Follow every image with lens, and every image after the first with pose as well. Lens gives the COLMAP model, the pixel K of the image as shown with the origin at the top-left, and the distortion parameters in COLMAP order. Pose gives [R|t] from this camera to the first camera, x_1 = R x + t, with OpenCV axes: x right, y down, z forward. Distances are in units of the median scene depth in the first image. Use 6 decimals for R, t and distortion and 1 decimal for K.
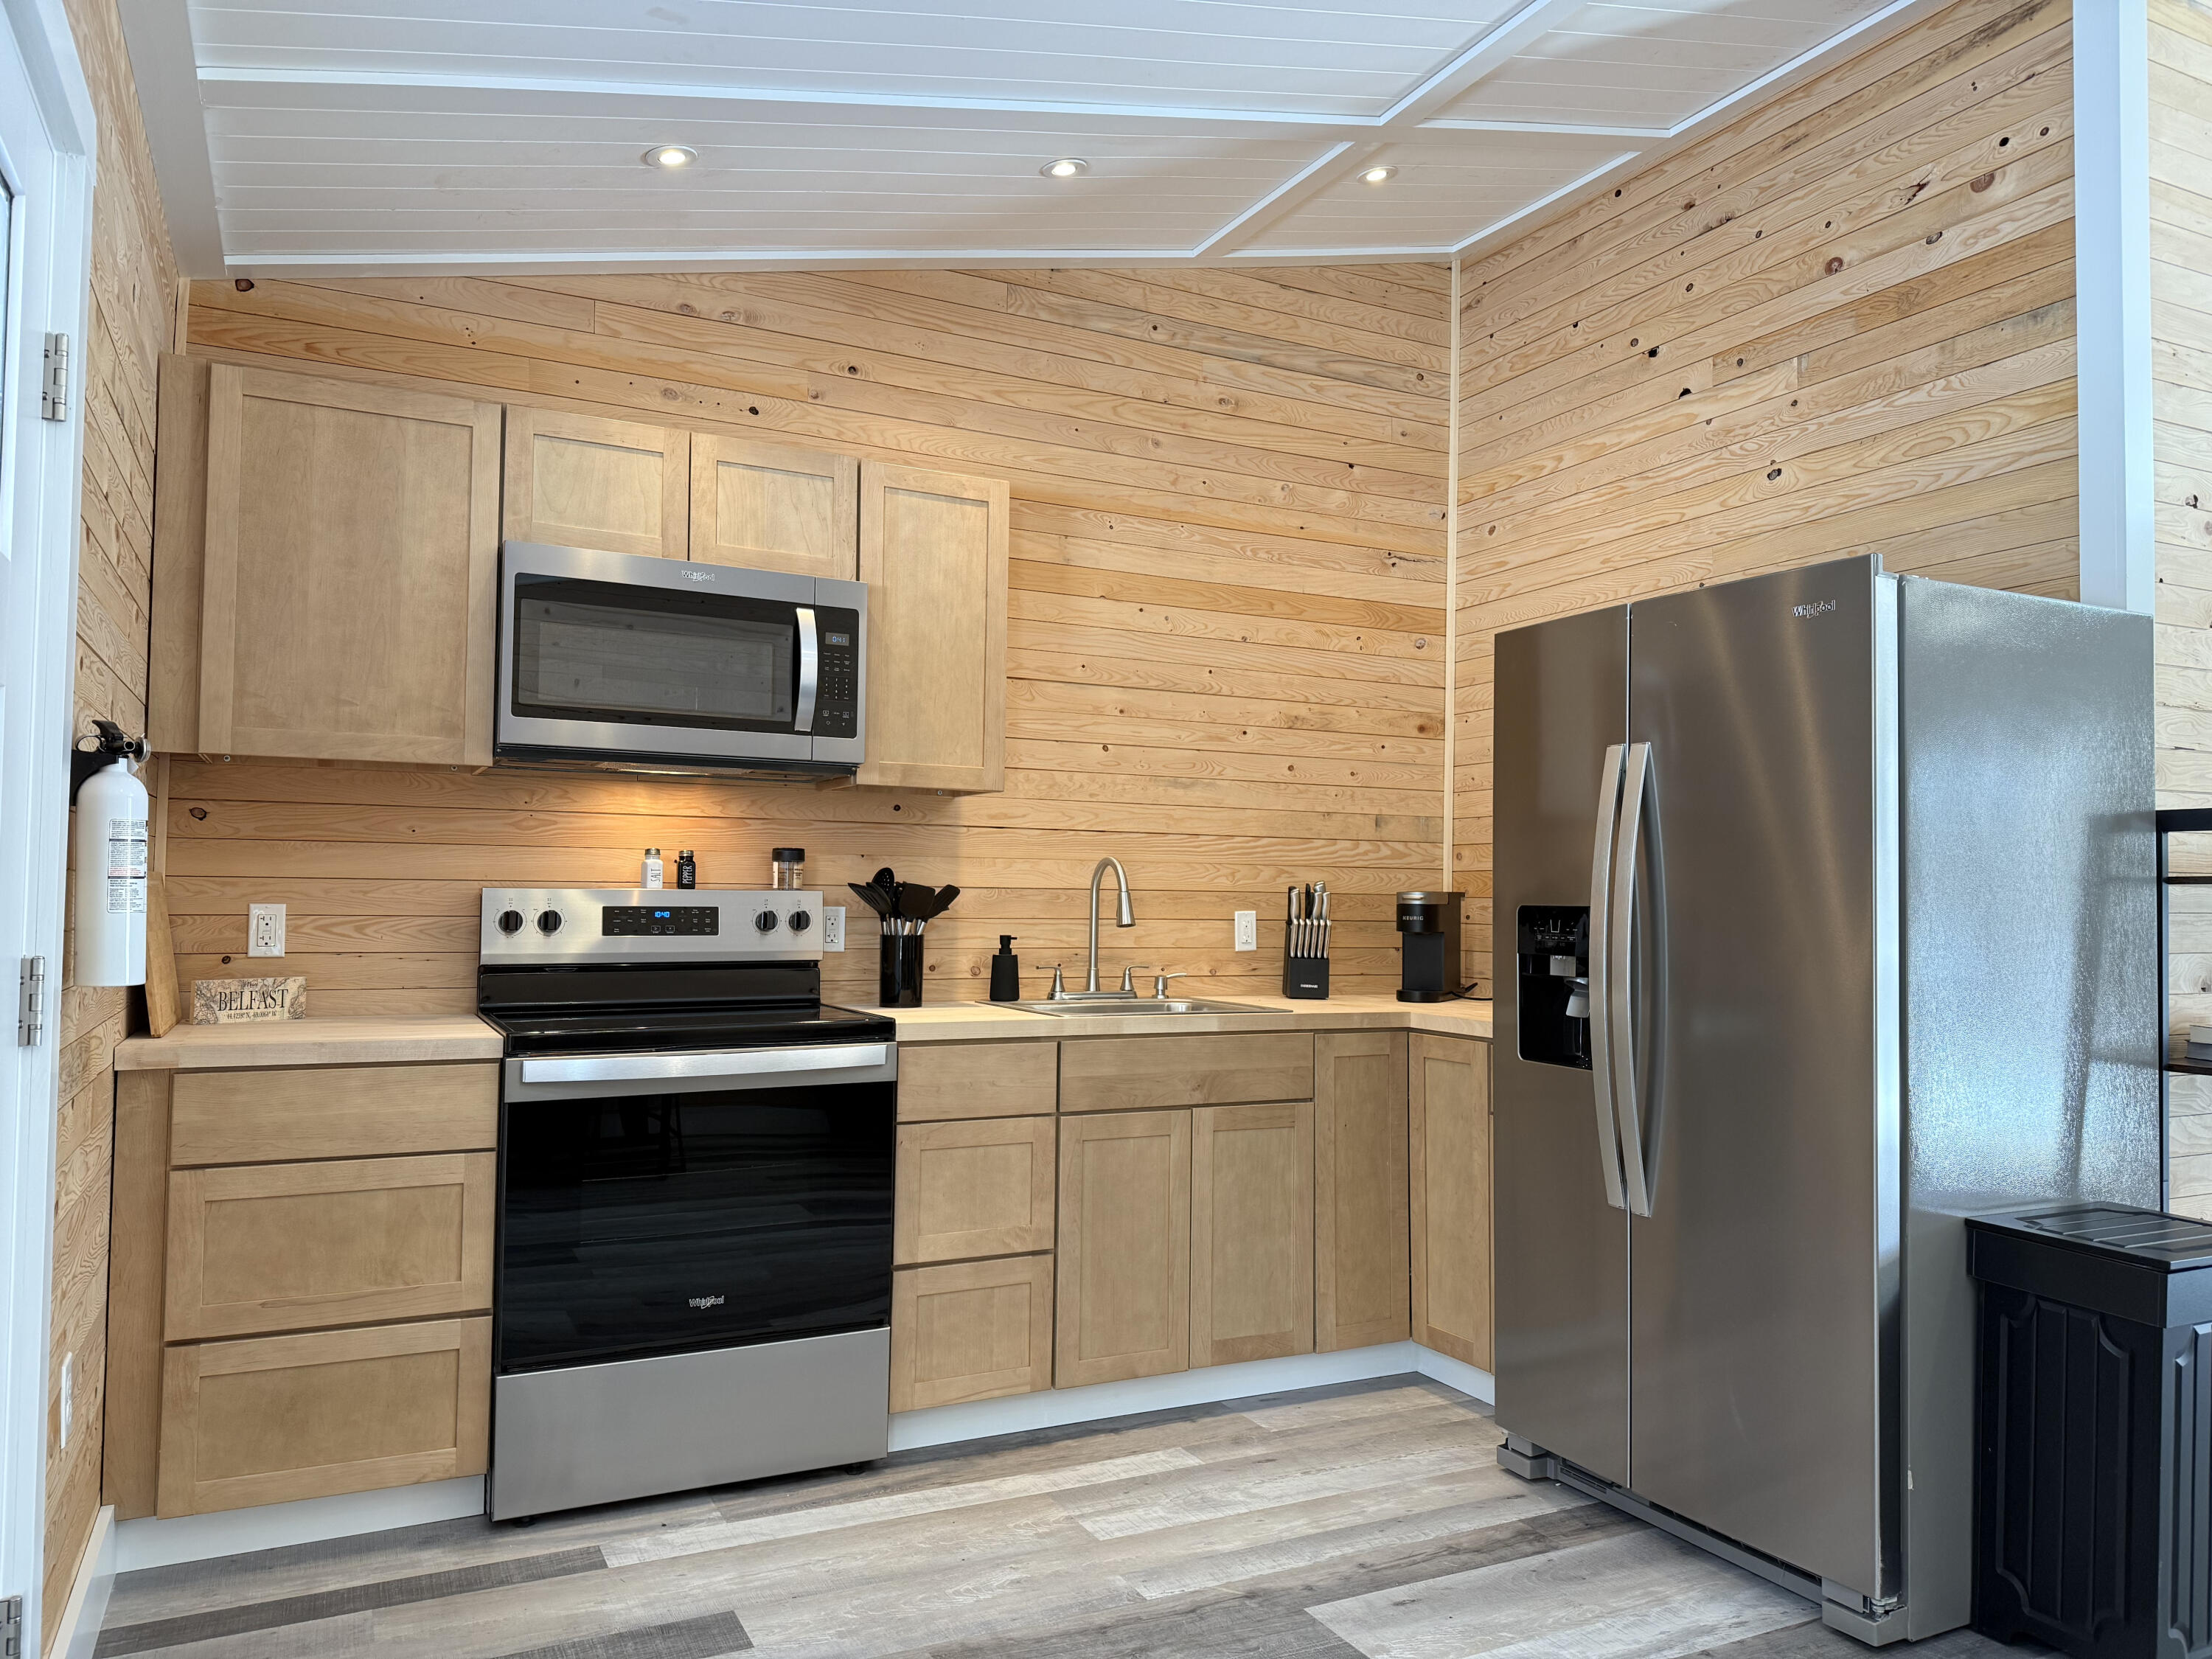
lens RADIAL K [[1562.7, 0, 1106.0], [0, 1562.7, 829.5], [0, 0, 1]] dist [0.006521, -0.008146]
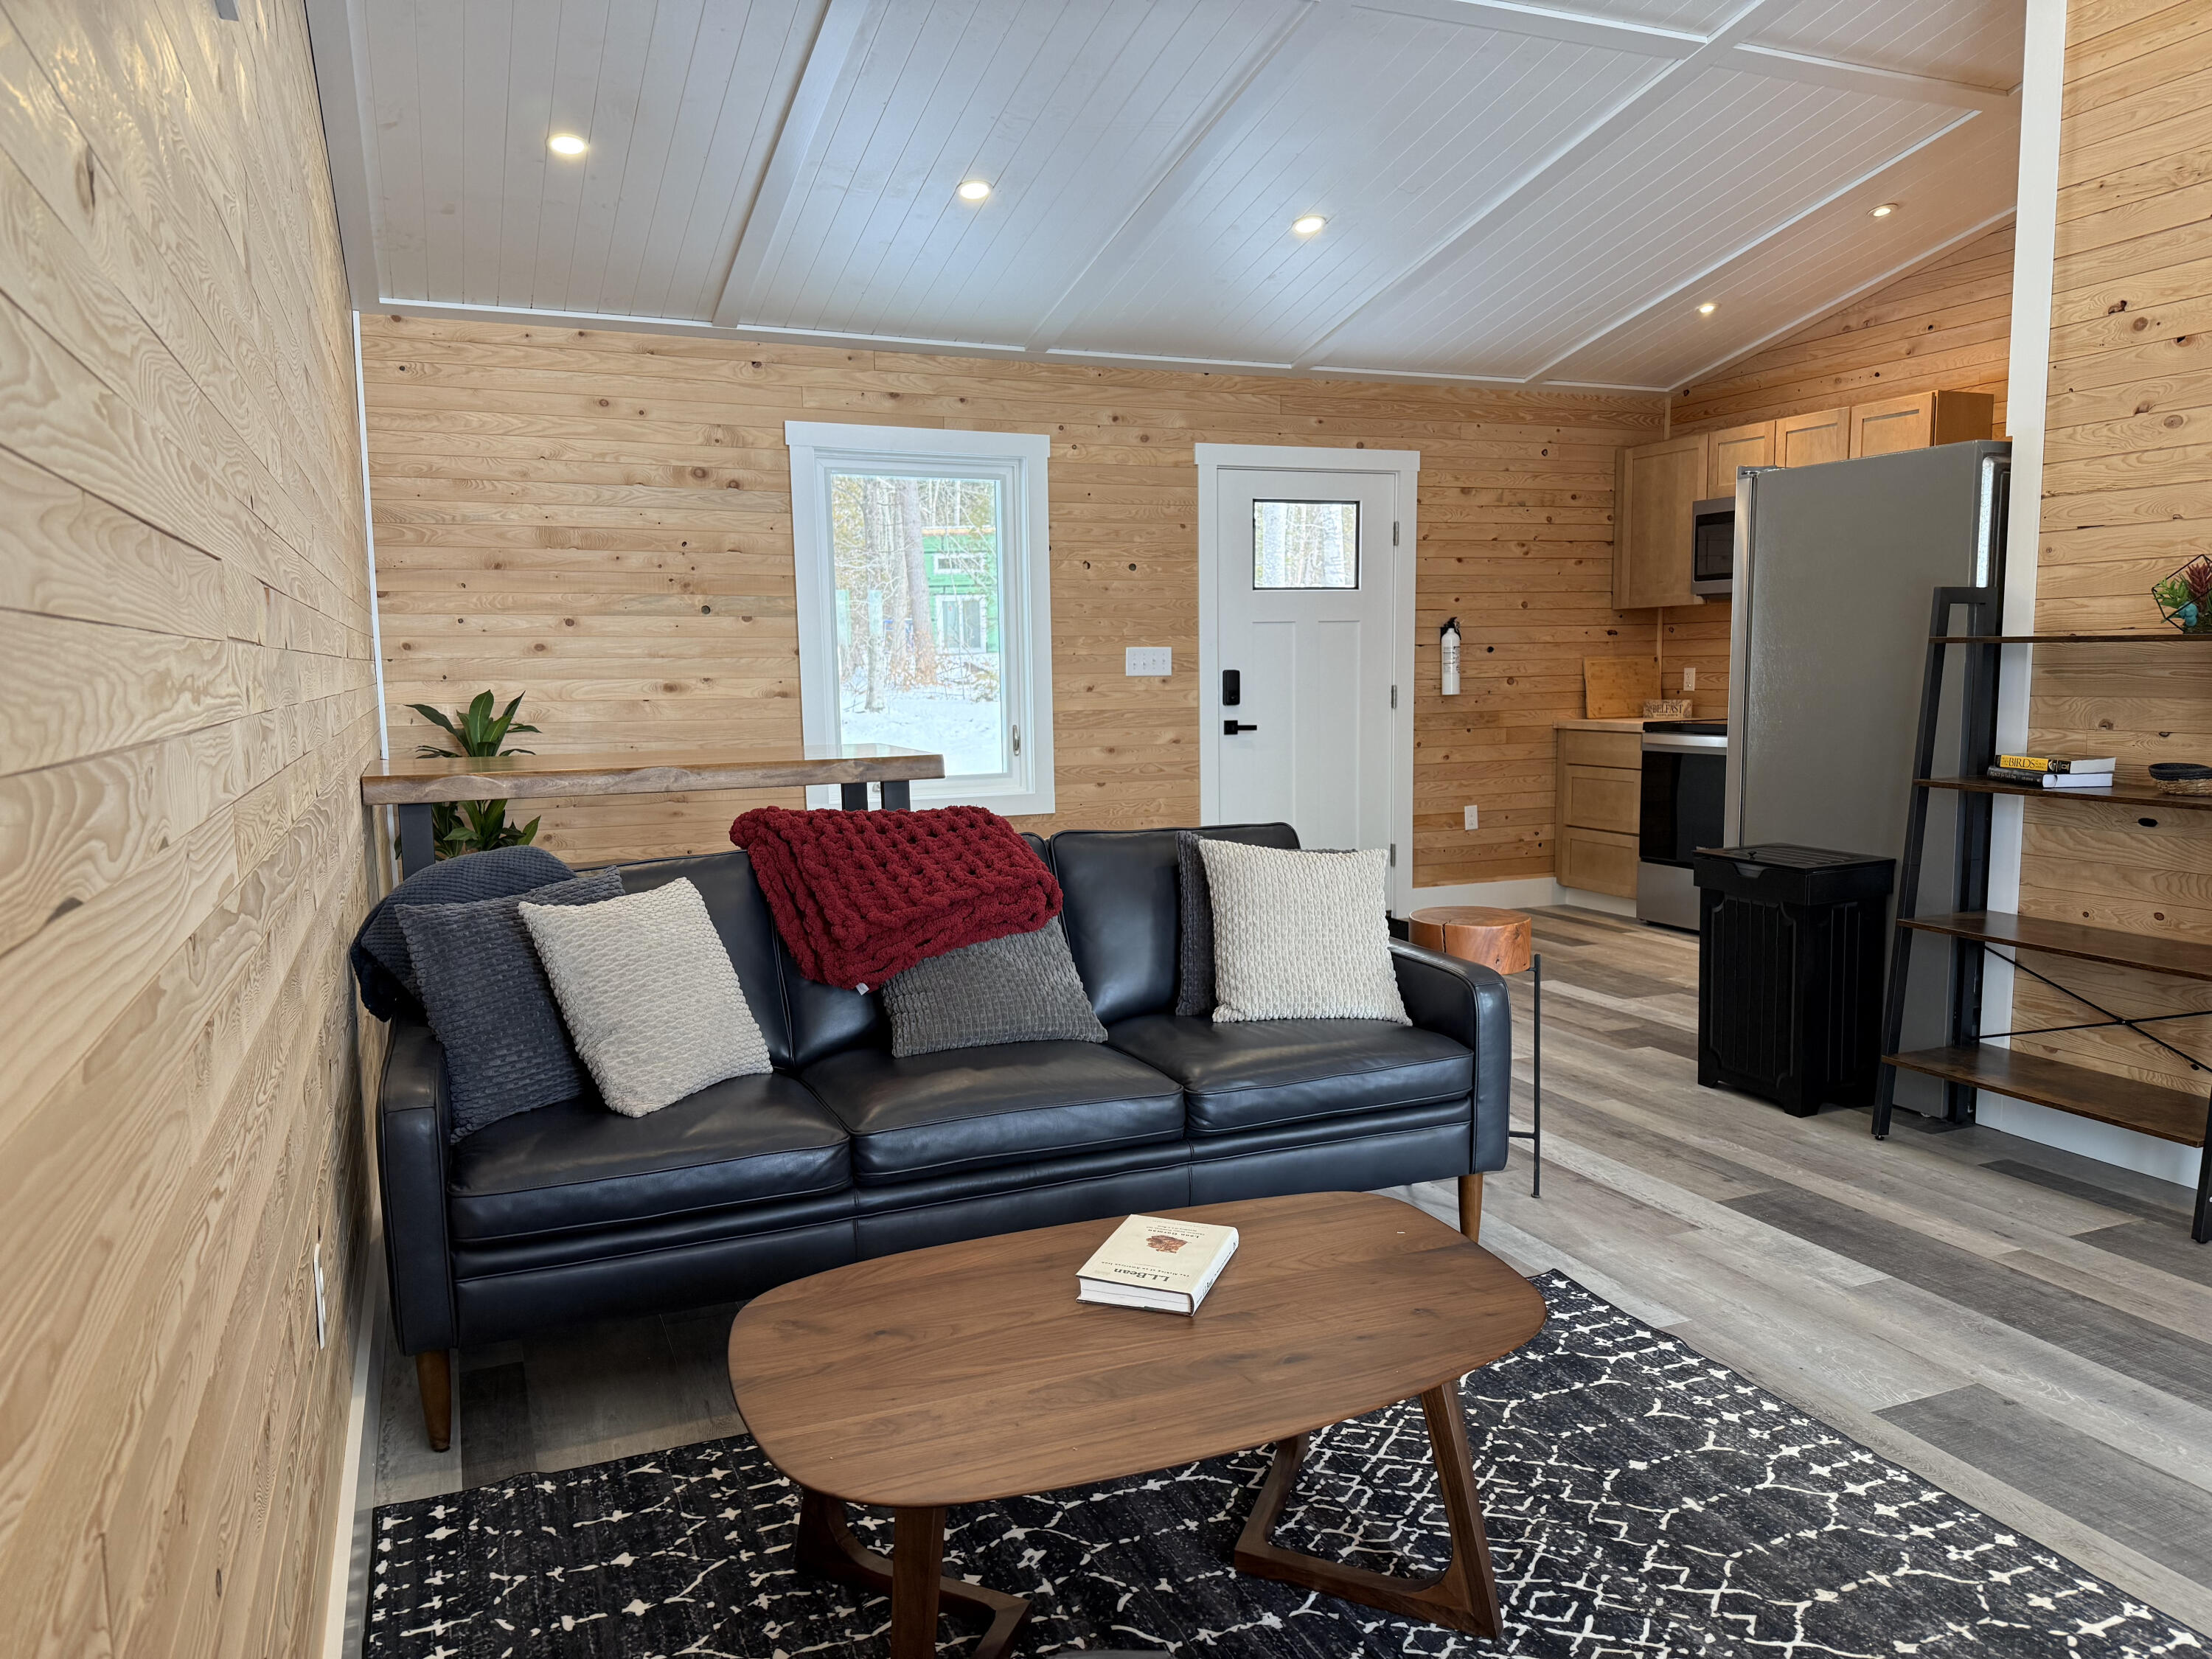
lens RADIAL K [[1458.0, 0, 1106.0], [0, 1458.0, 829.5], [0, 0, 1]] dist [0.003089, -0.000409]
pose [[-0.090814, 0.110324, -0.989738, 1.655259], [0.056209, 0.992828, 0.105511, 0.009330], [0.994280, -0.046050, -0.096364, 0.330749]]
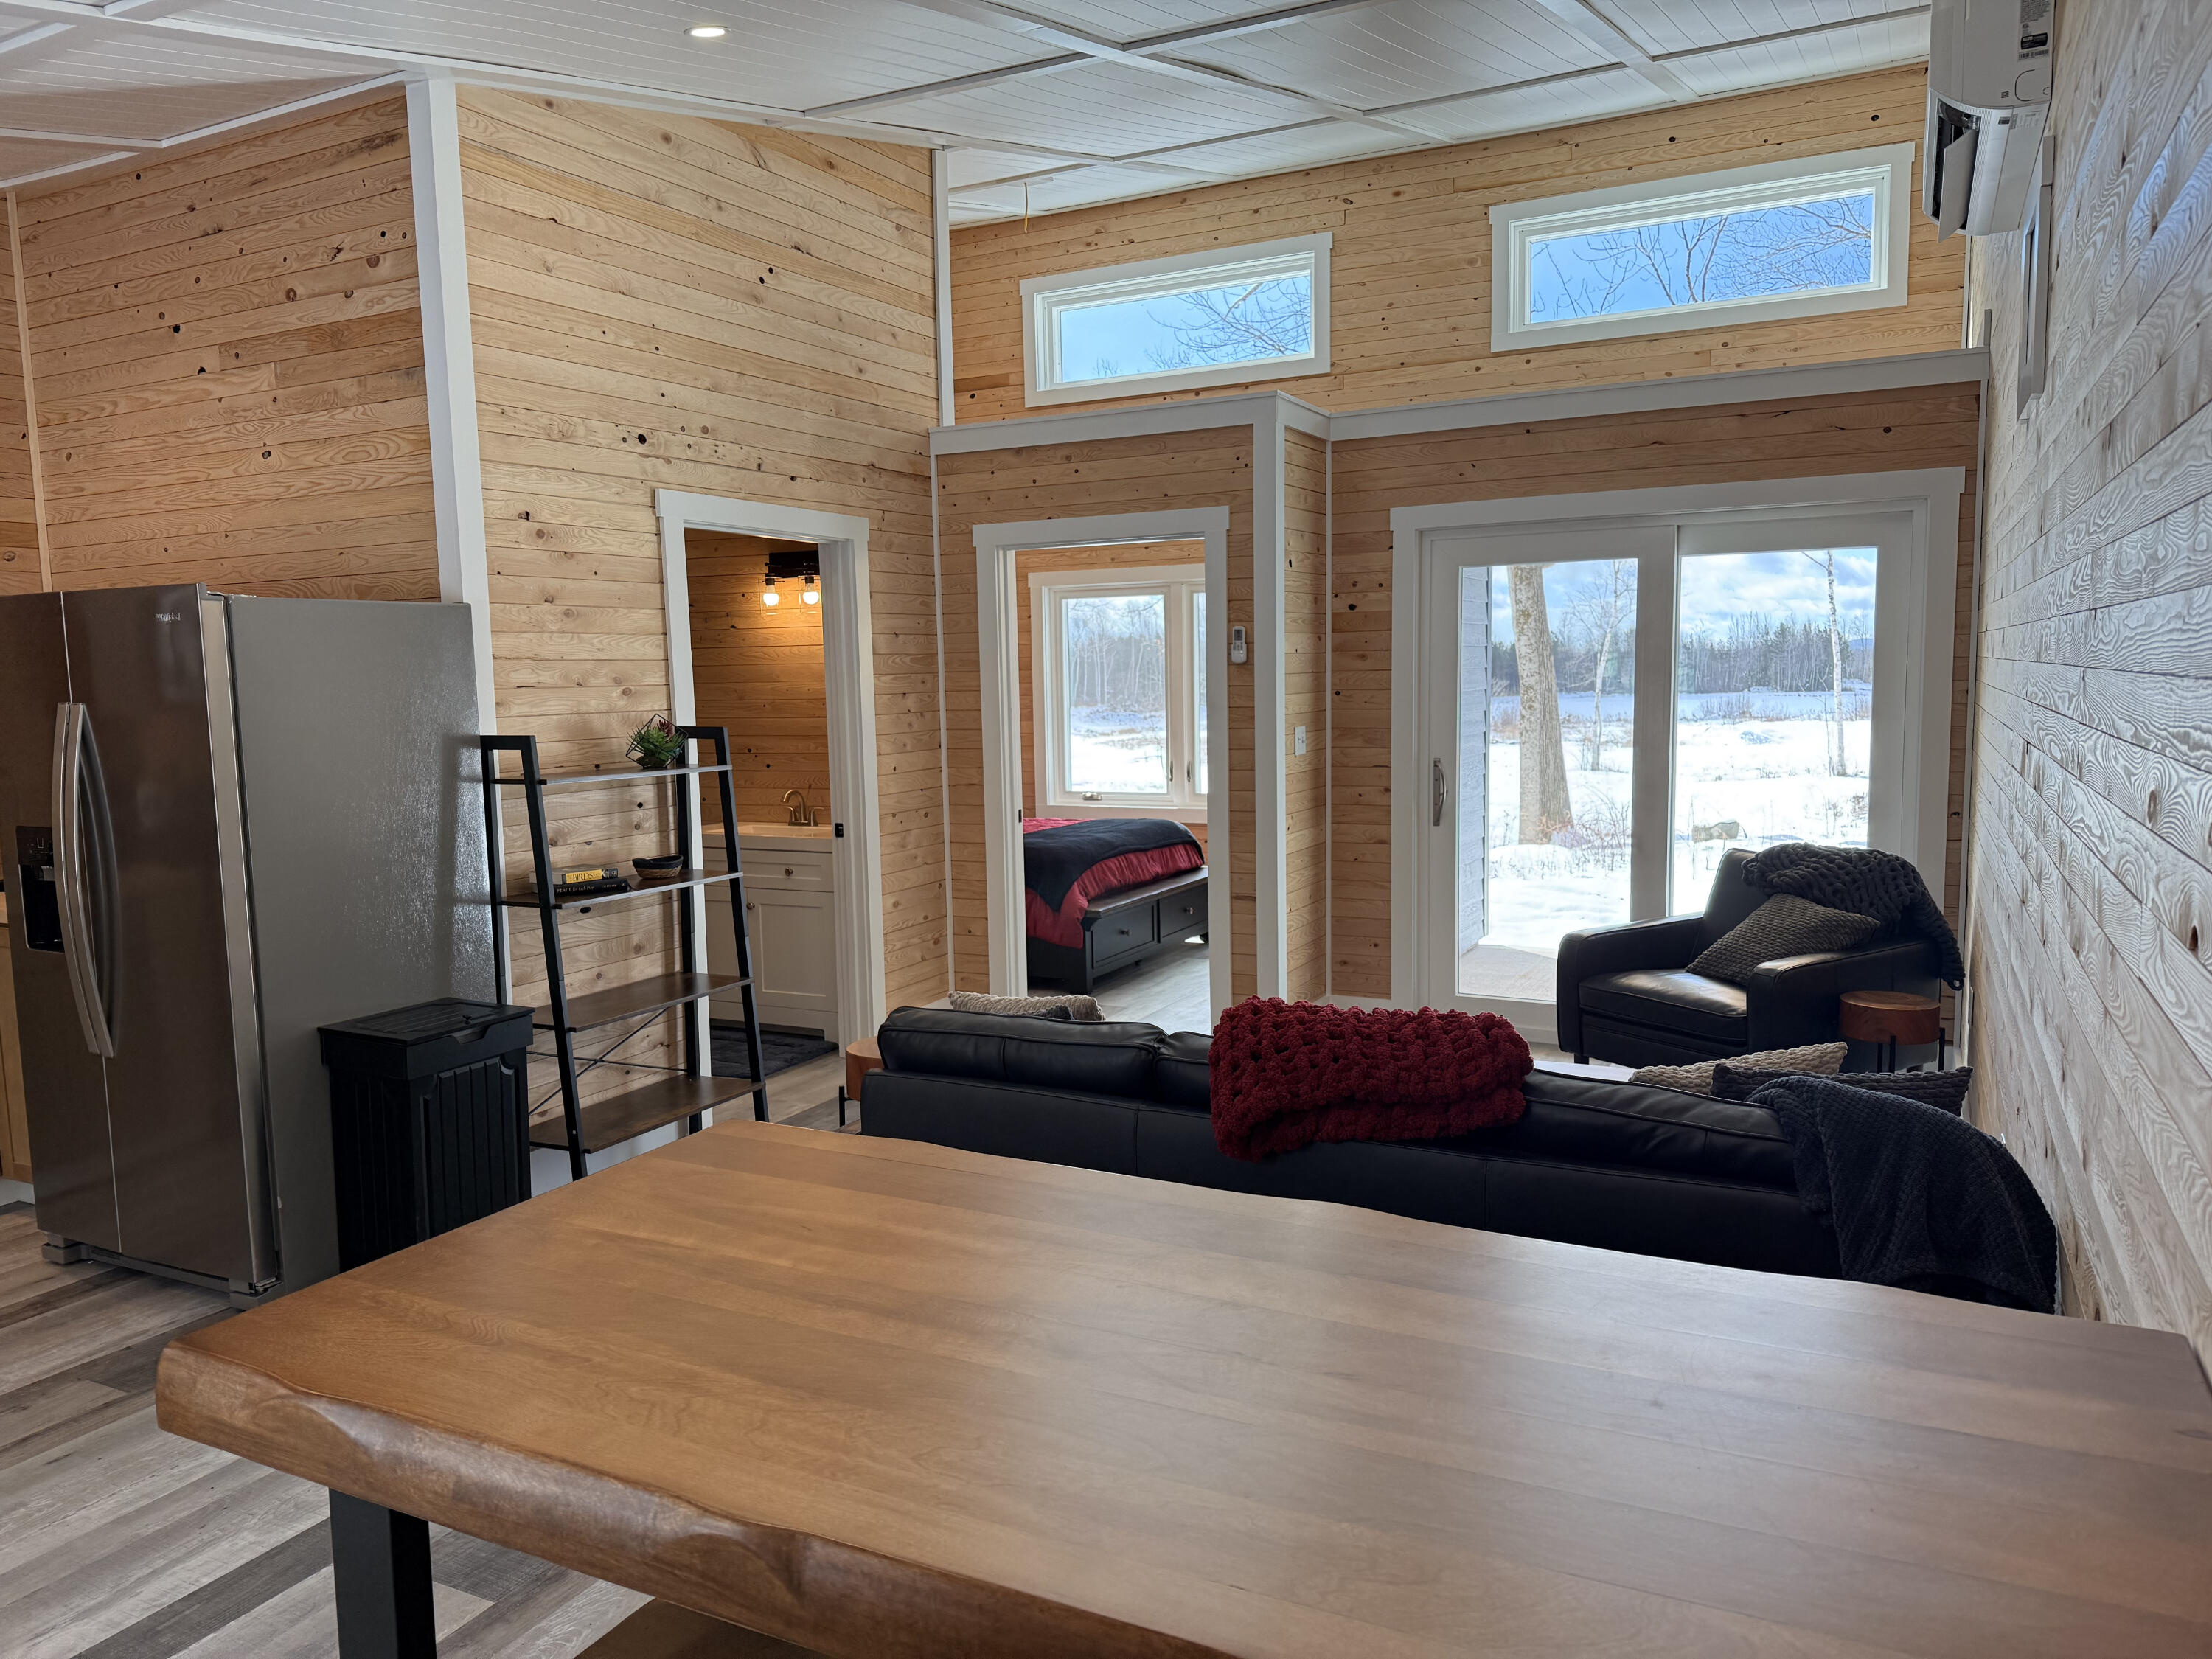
lens RADIAL K [[1562.7, 0, 1106.0], [0, 1562.7, 829.5], [0, 0, 1]] dist [0.006521, -0.008146]
pose [[0.805201, -0.092647, 0.585721, 0.226809], [0.009057, 0.989526, 0.144067, -0.114377], [-0.592933, -0.110698, 0.797606, -0.481712]]
